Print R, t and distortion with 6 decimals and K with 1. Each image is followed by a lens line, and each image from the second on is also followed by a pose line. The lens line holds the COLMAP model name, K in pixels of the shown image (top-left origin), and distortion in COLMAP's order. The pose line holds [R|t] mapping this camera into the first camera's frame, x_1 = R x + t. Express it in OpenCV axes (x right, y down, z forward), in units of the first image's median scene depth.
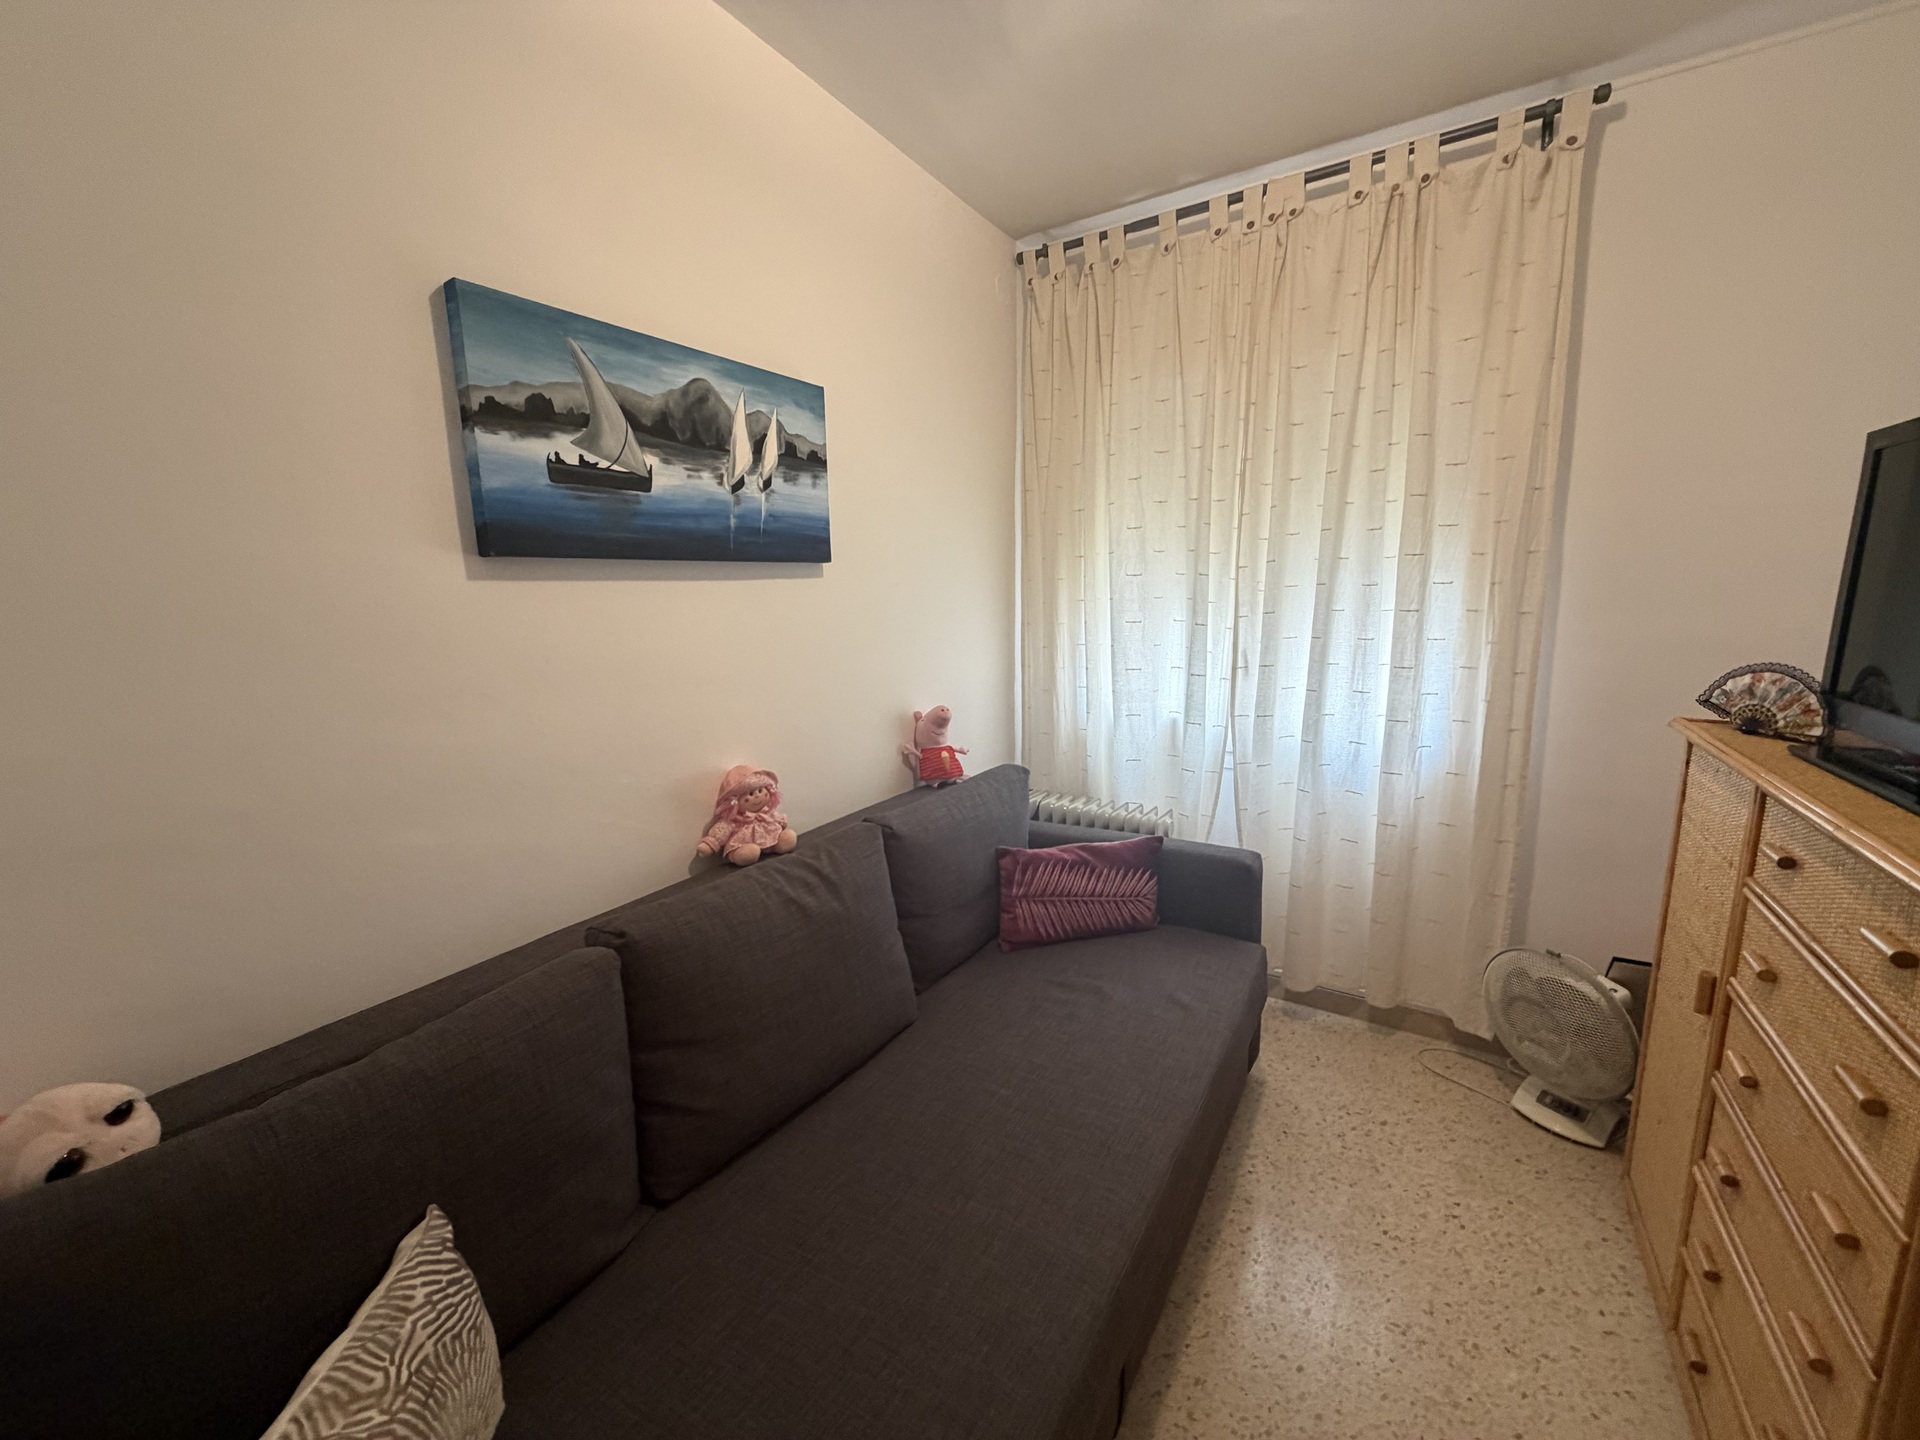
lens RADIAL K [[767.0, 0, 955.0], [0, 767.0, 720.8], [0, 0, 1]] dist [0.000805, -0.000080]
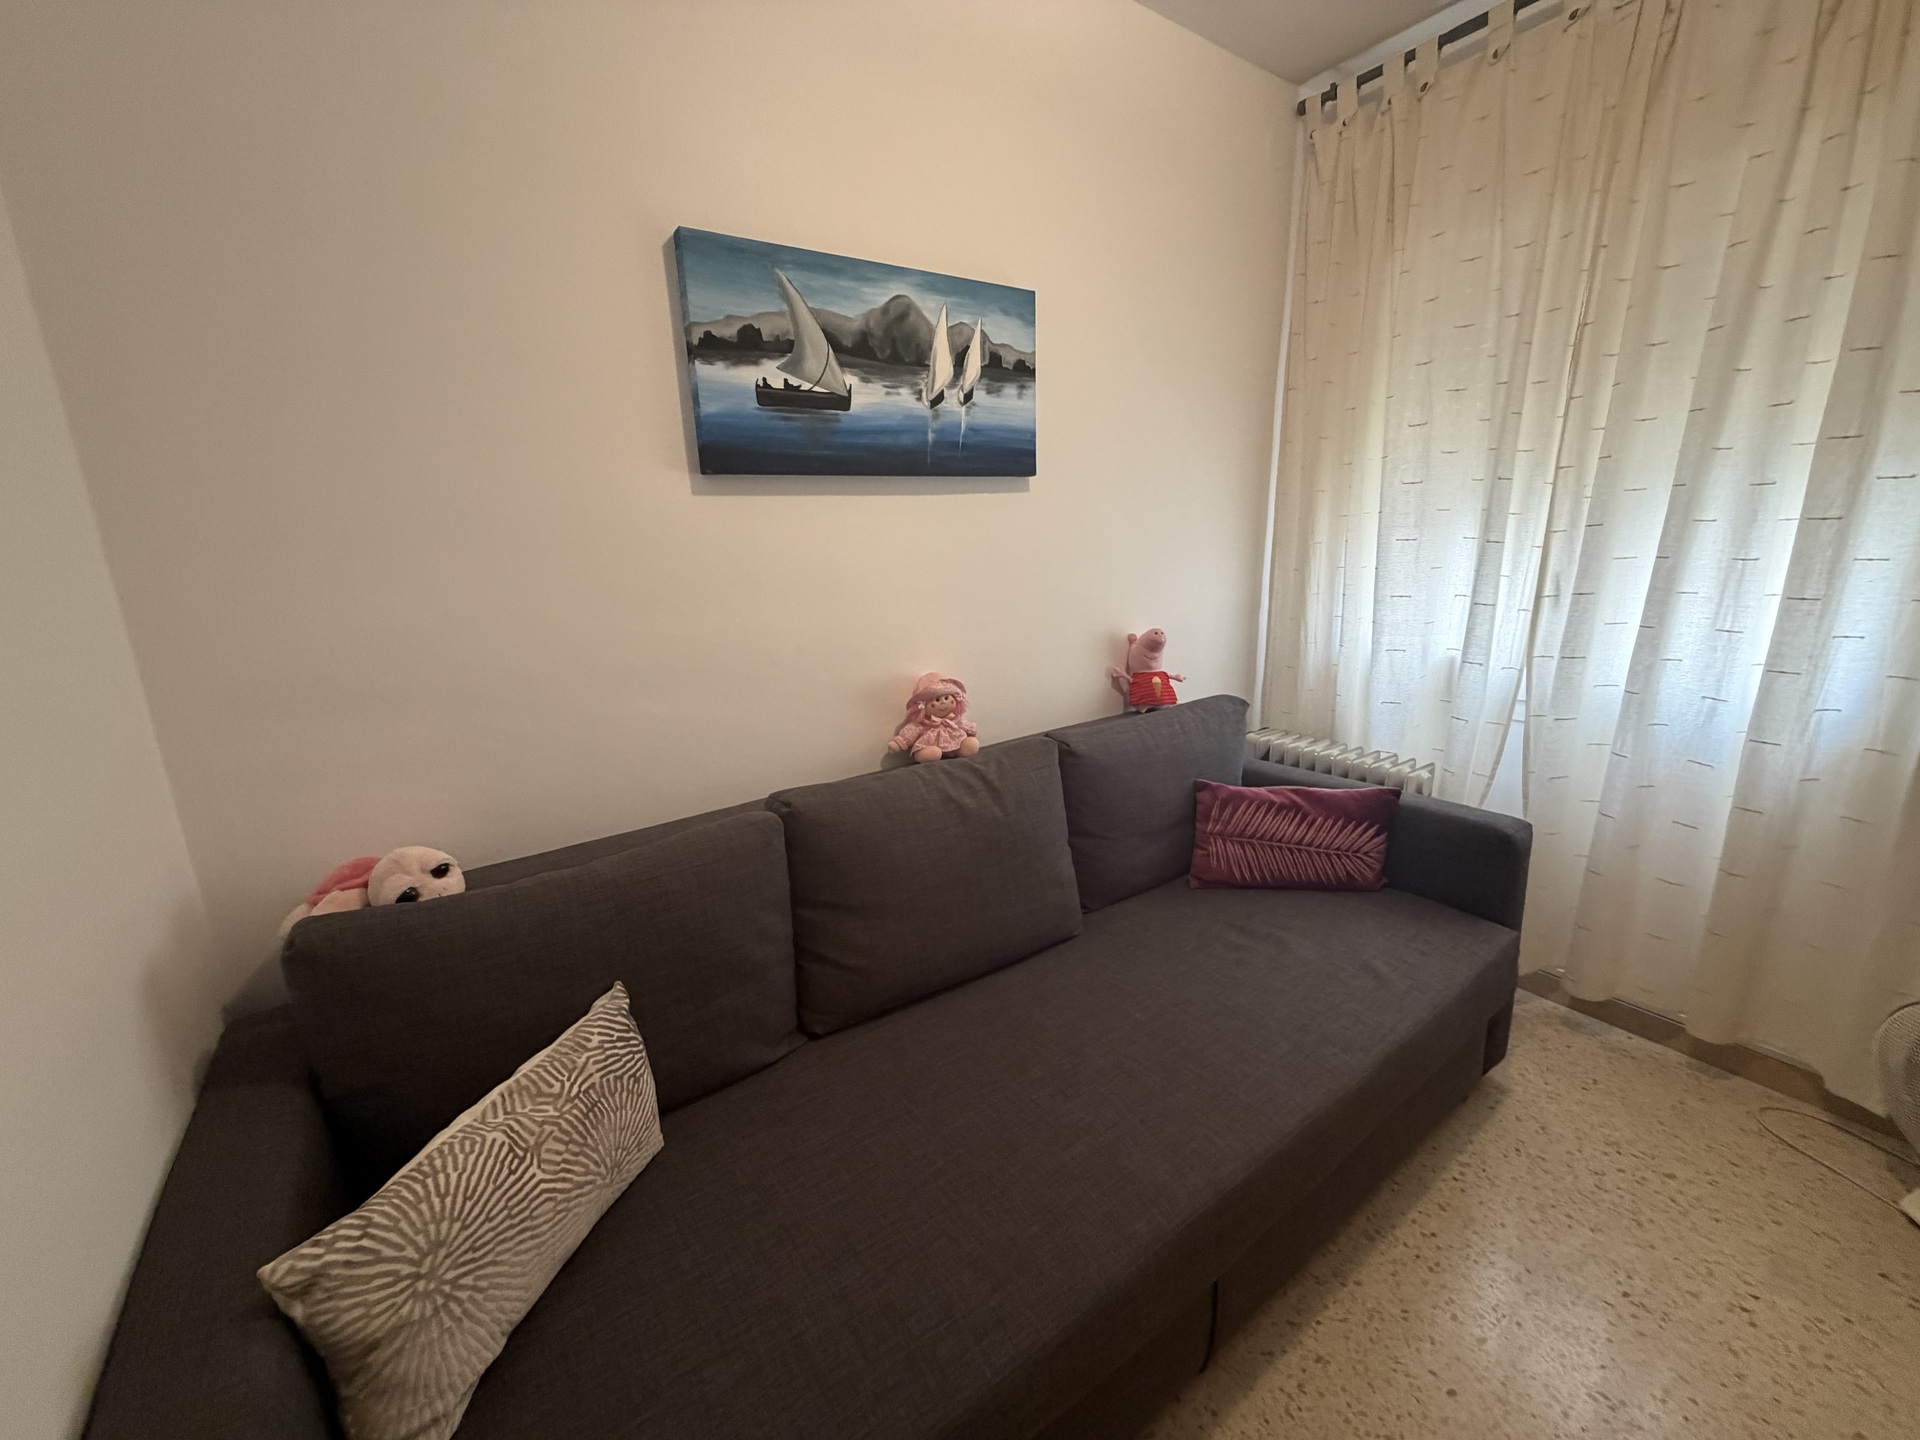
lens RADIAL K [[767.0, 0, 955.4], [0, 767.0, 721.2], [0, 0, 1]] dist [0.000805, -0.000080]
pose [[0.925375, 0.083421, -0.369761, 0.143162], [-0.051073, 0.994027, 0.096445, 0.019646], [0.375598, -0.070362, 0.924108, 0.023134]]
